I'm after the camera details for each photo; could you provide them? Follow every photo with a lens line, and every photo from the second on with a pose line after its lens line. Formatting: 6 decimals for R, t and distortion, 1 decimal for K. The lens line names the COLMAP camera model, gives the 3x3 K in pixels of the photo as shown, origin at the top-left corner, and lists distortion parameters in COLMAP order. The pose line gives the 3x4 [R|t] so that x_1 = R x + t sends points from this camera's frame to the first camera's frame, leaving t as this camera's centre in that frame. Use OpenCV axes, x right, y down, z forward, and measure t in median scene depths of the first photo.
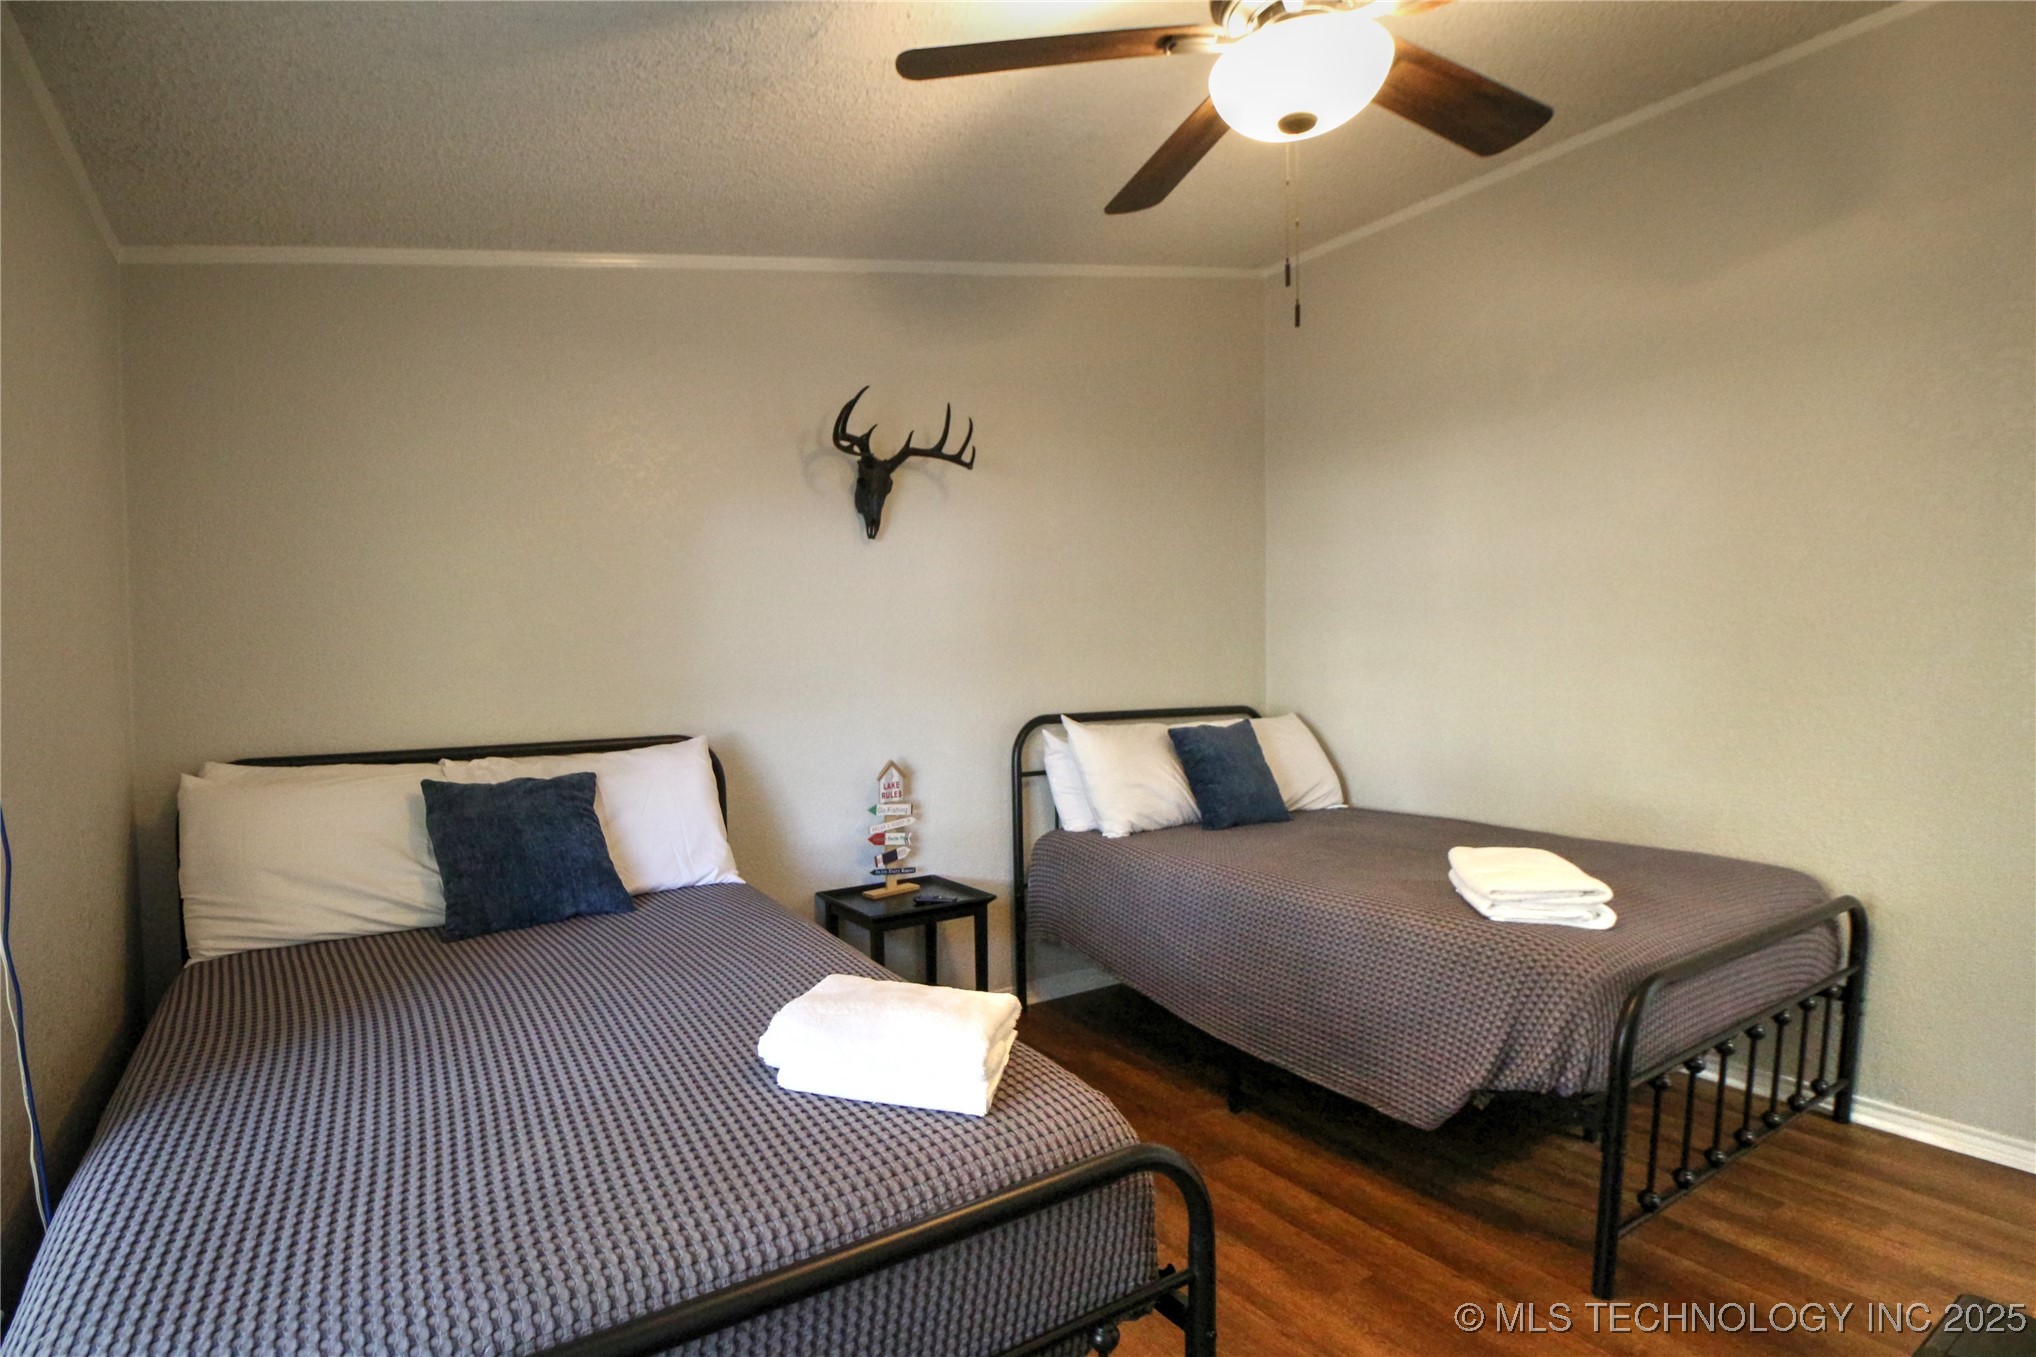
lens RADIAL K [[947.8, 0, 1008.1], [0, 947.8, 649.3], [0, 0, 1]] dist [-0.000371, -0.000909]
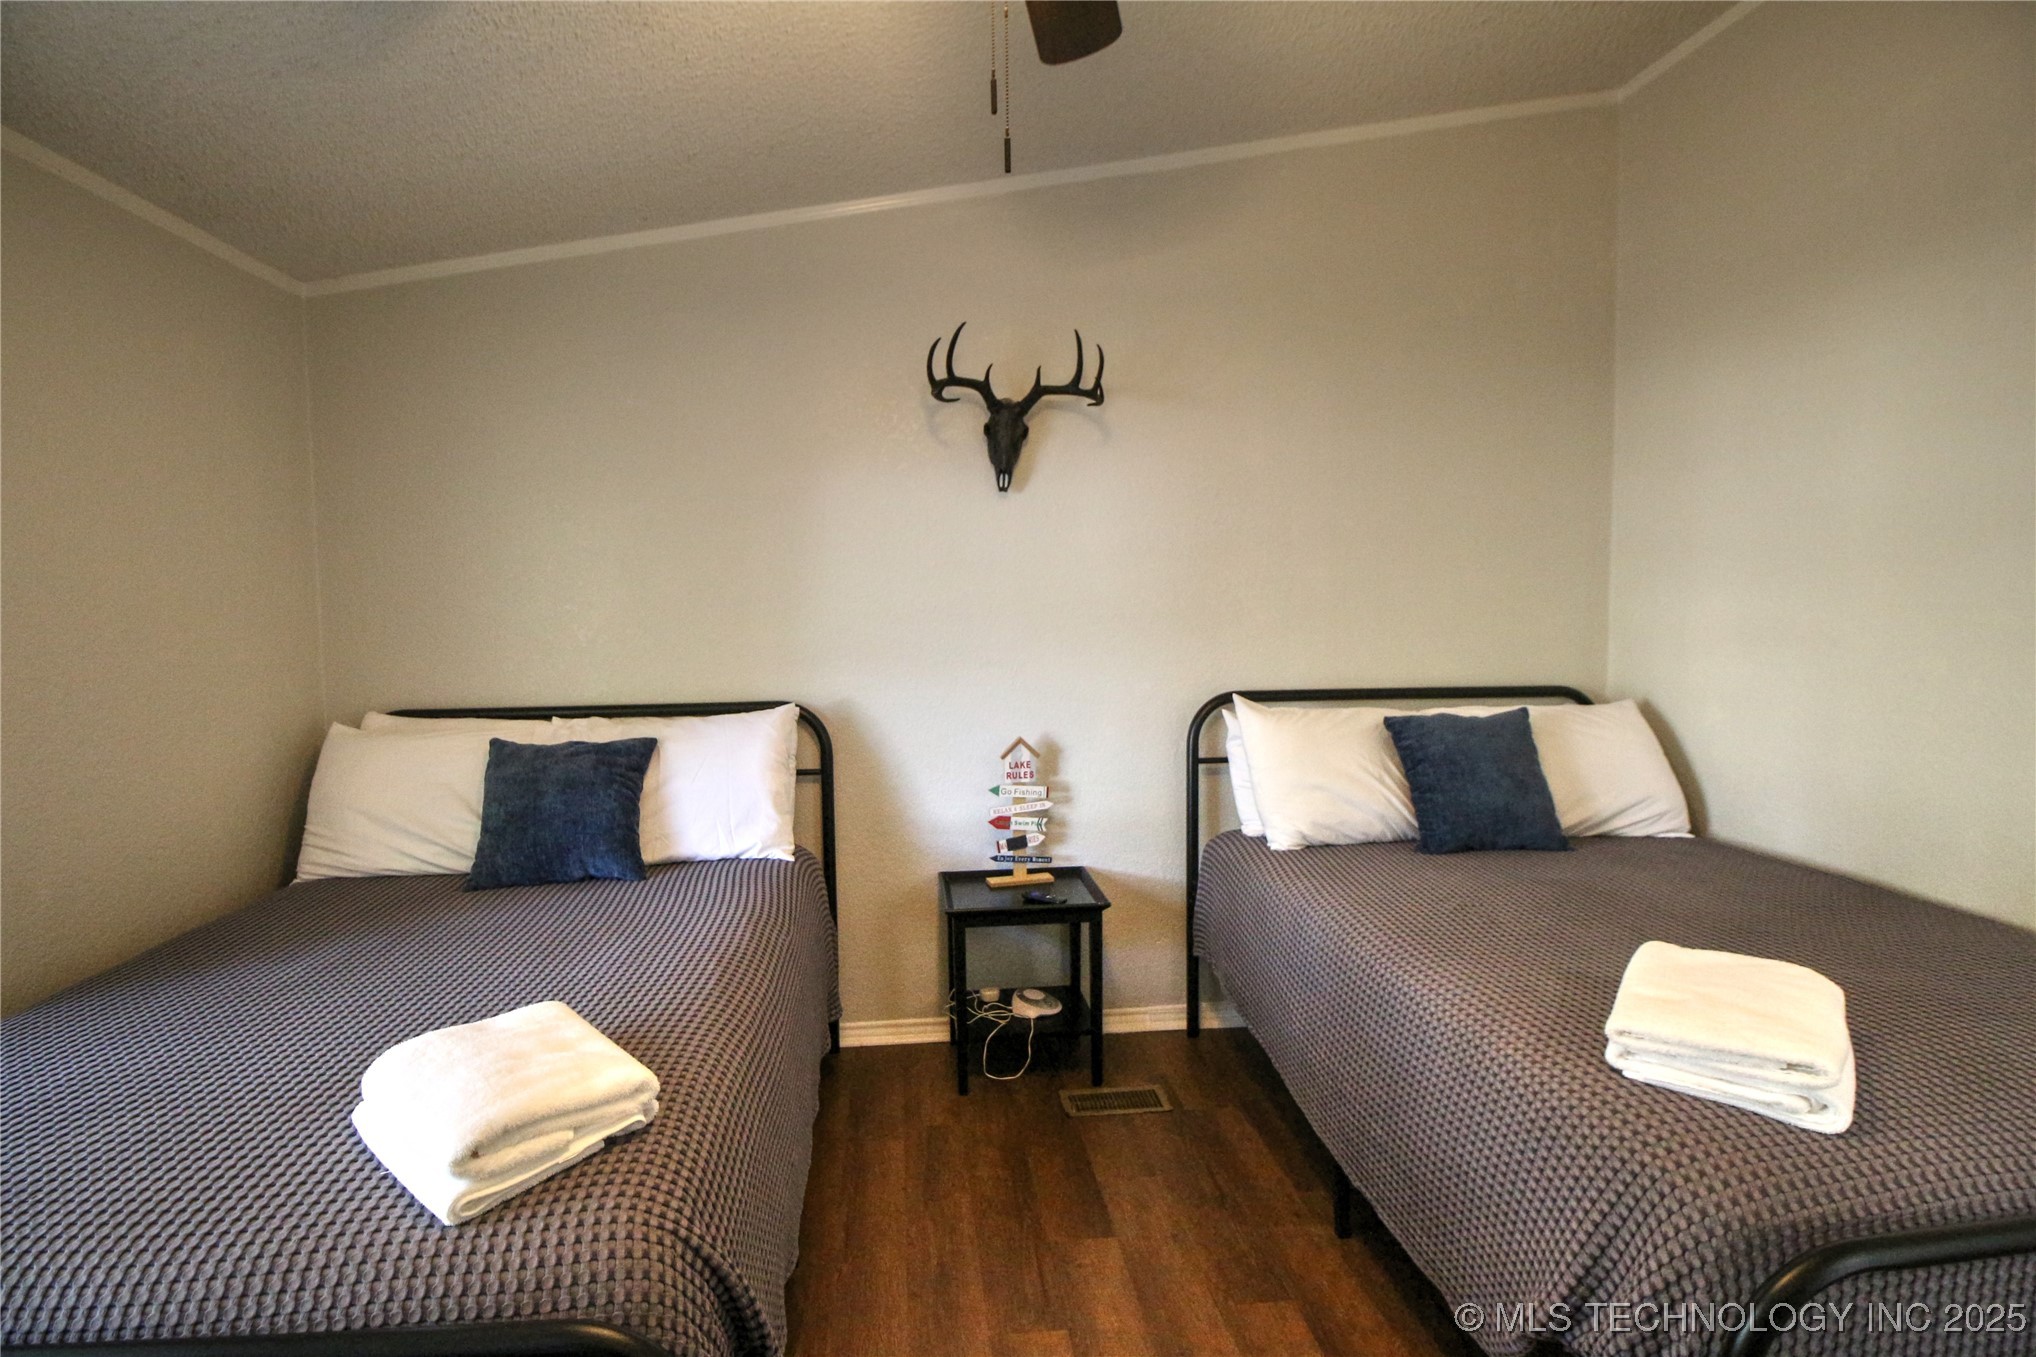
lens RADIAL K [[969.3, 0, 1025.4], [0, 969.3, 633.7], [0, 0, 1]] dist [-0.003178, -0.000965]
pose [[0.900014, 0.019455, -0.435426, 0.281158], [-0.000844, 0.999079, 0.042895, -0.021243], [0.435860, -0.038239, 0.899202, 0.174134]]
